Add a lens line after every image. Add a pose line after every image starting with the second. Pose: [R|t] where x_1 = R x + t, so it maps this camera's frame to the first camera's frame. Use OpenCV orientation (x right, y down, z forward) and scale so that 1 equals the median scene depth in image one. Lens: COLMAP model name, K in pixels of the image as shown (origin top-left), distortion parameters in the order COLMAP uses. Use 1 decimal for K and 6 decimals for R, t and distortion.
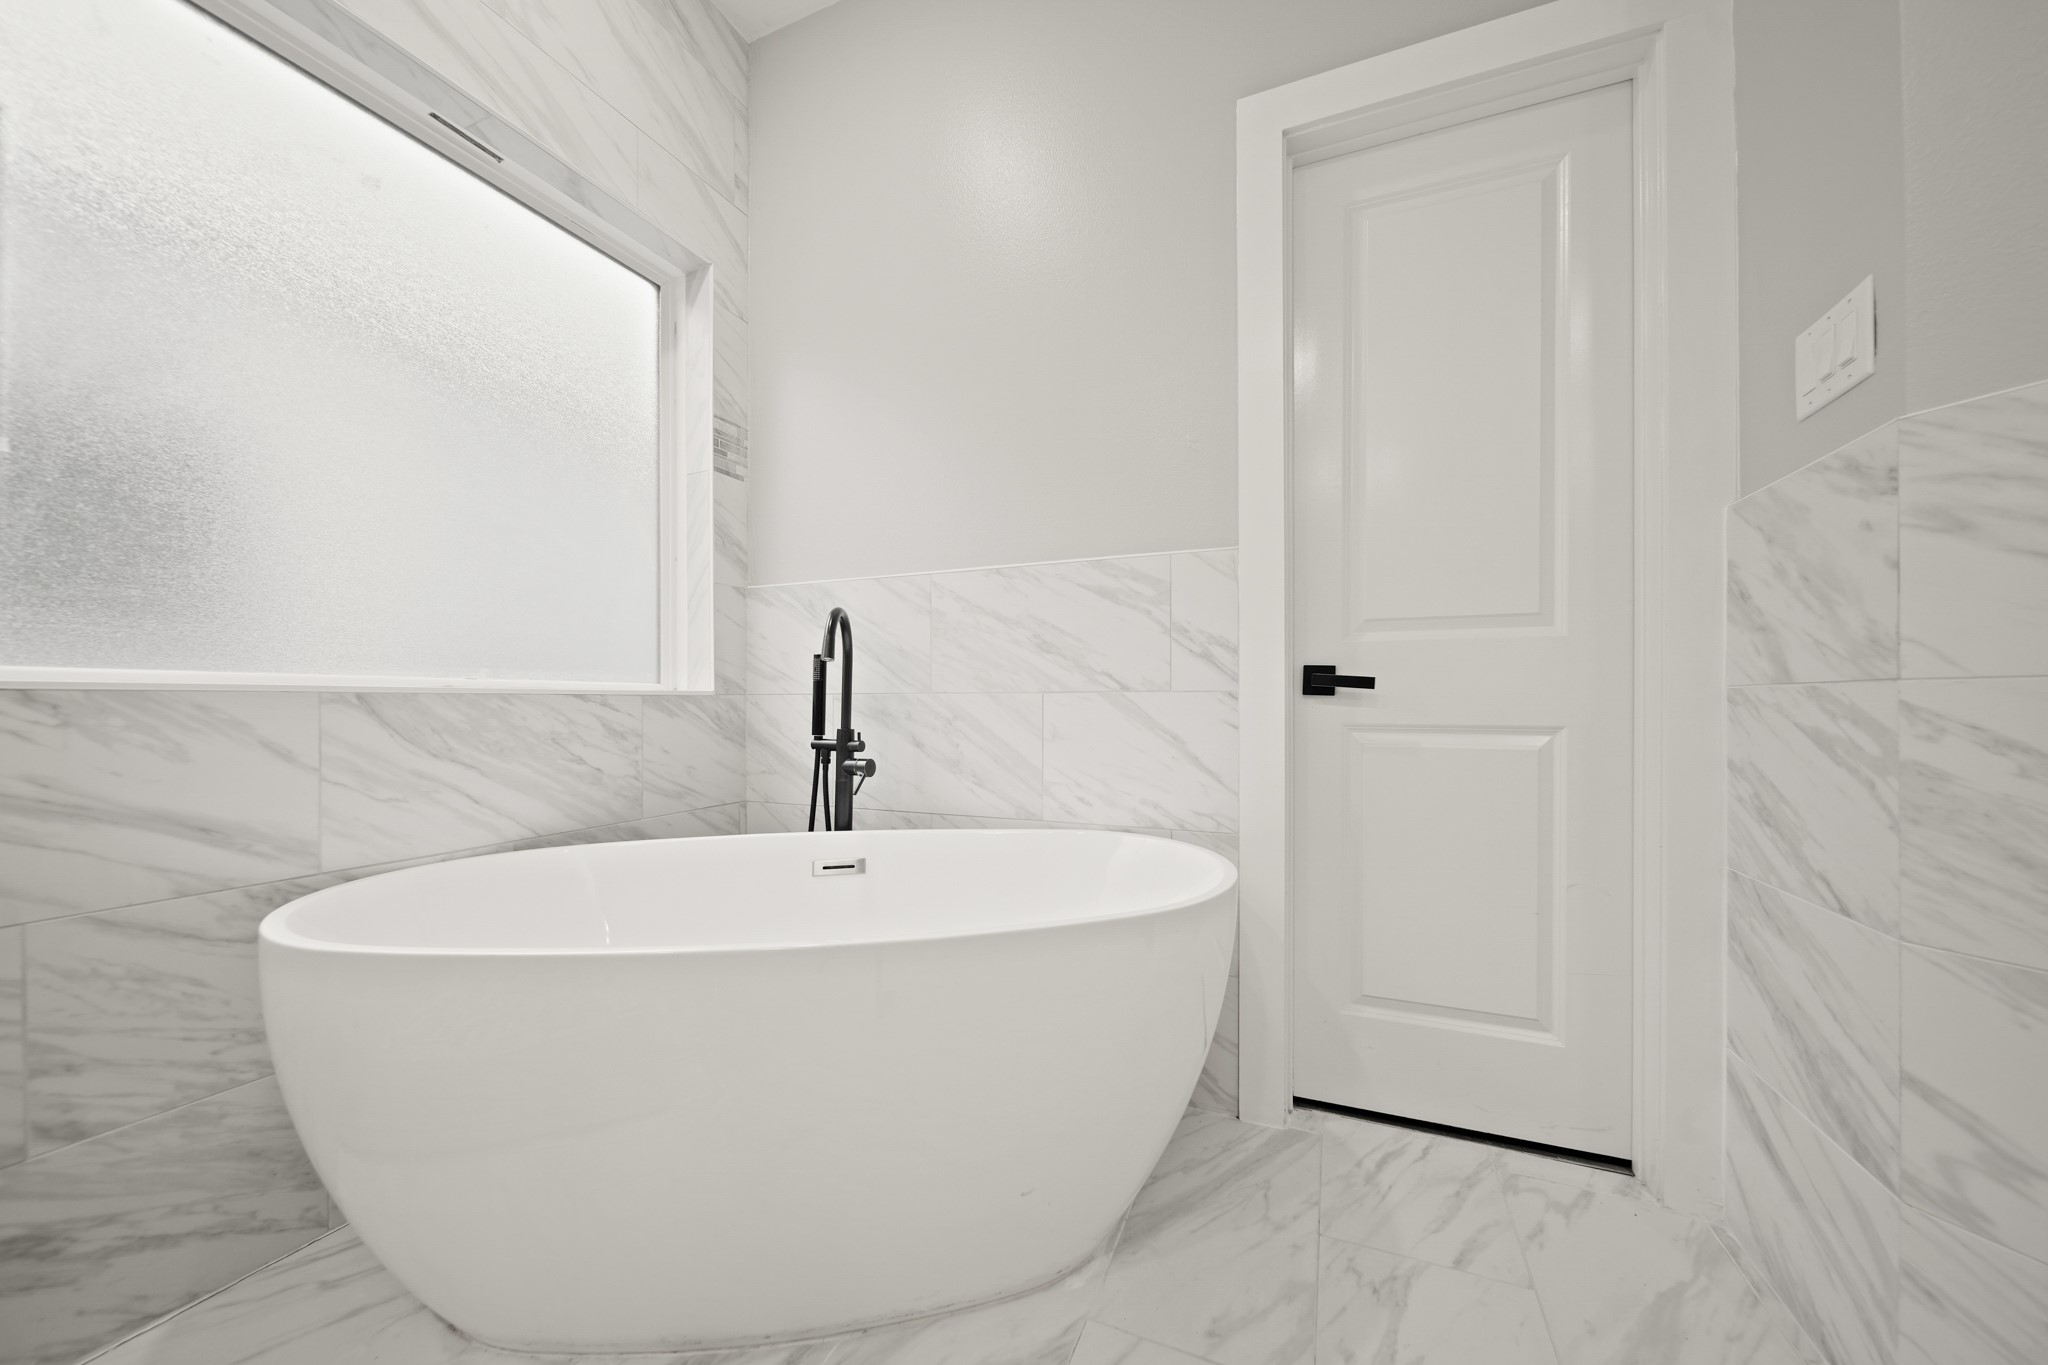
lens RADIAL K [[732.7, 0, 1034.0], [0, 732.7, 697.2], [0, 0, 1]] dist [0.000971, -0.000513]
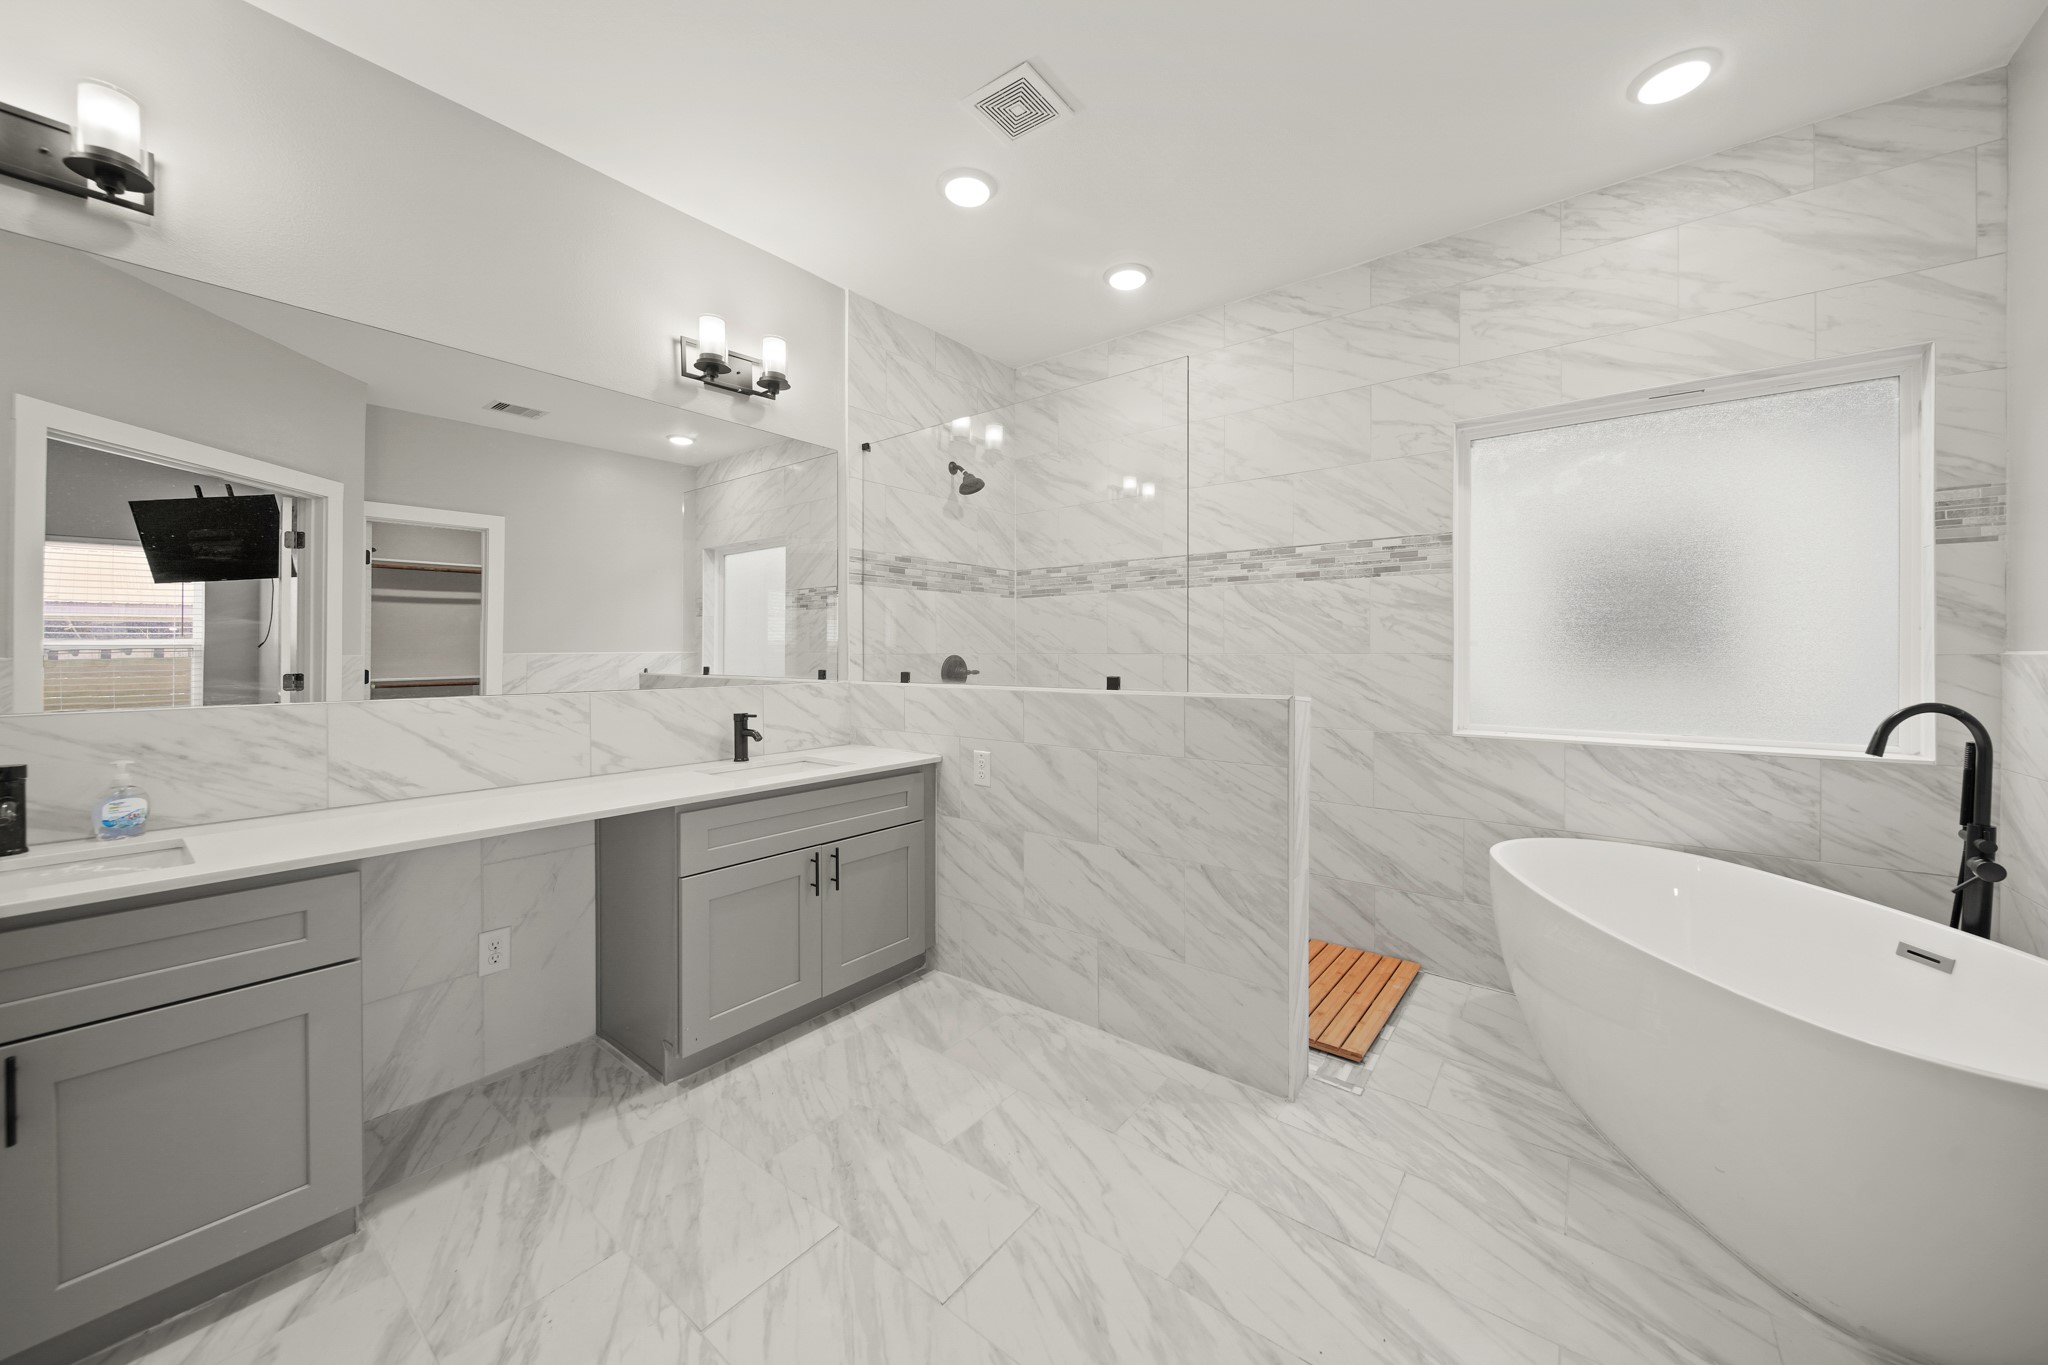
lens RADIAL K [[732.7, 0, 1035.5], [0, 732.7, 660.3], [0, 0, 1]] dist [0.000971, -0.000513]
pose [[-0.263329, -0.001368, -0.964705, 1.049603], [-0.000646, 0.999999, -0.001242, -0.176211], [0.964706, 0.000296, -0.263330, 0.077137]]
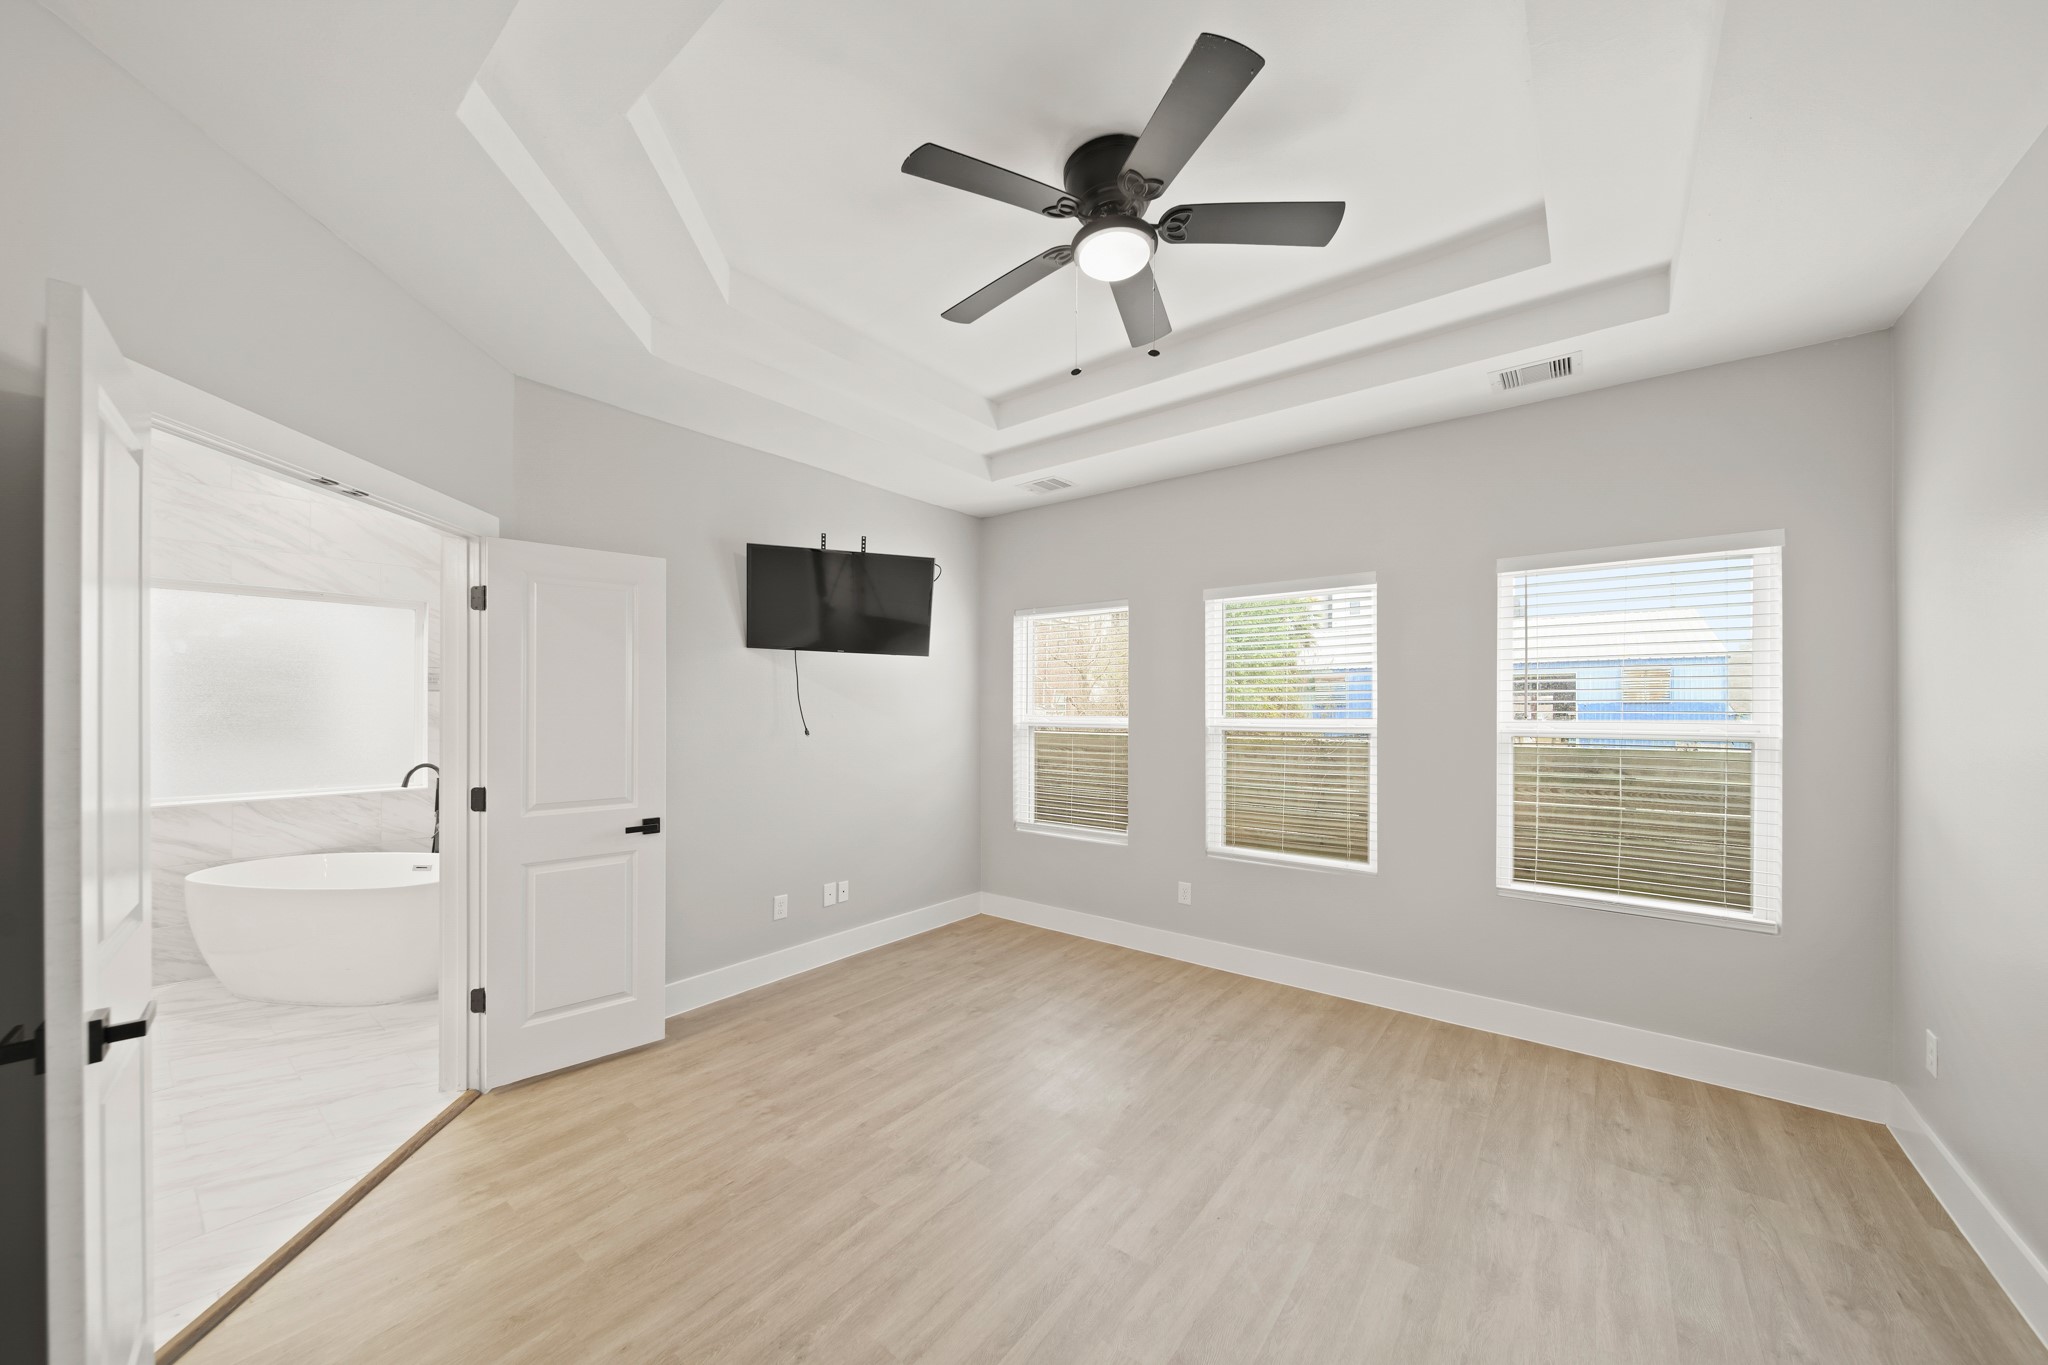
lens RADIAL K [[732.7, 0, 1029.8], [0, 732.7, 696.4], [0, 0, 1]] dist [0.000971, -0.000513]
pose [[0.961666, 0.002638, -0.274212, 2.427917], [-0.003720, 0.999987, -0.003426, -0.353050], [0.274199, 0.004315, 0.961663, -0.841816]]
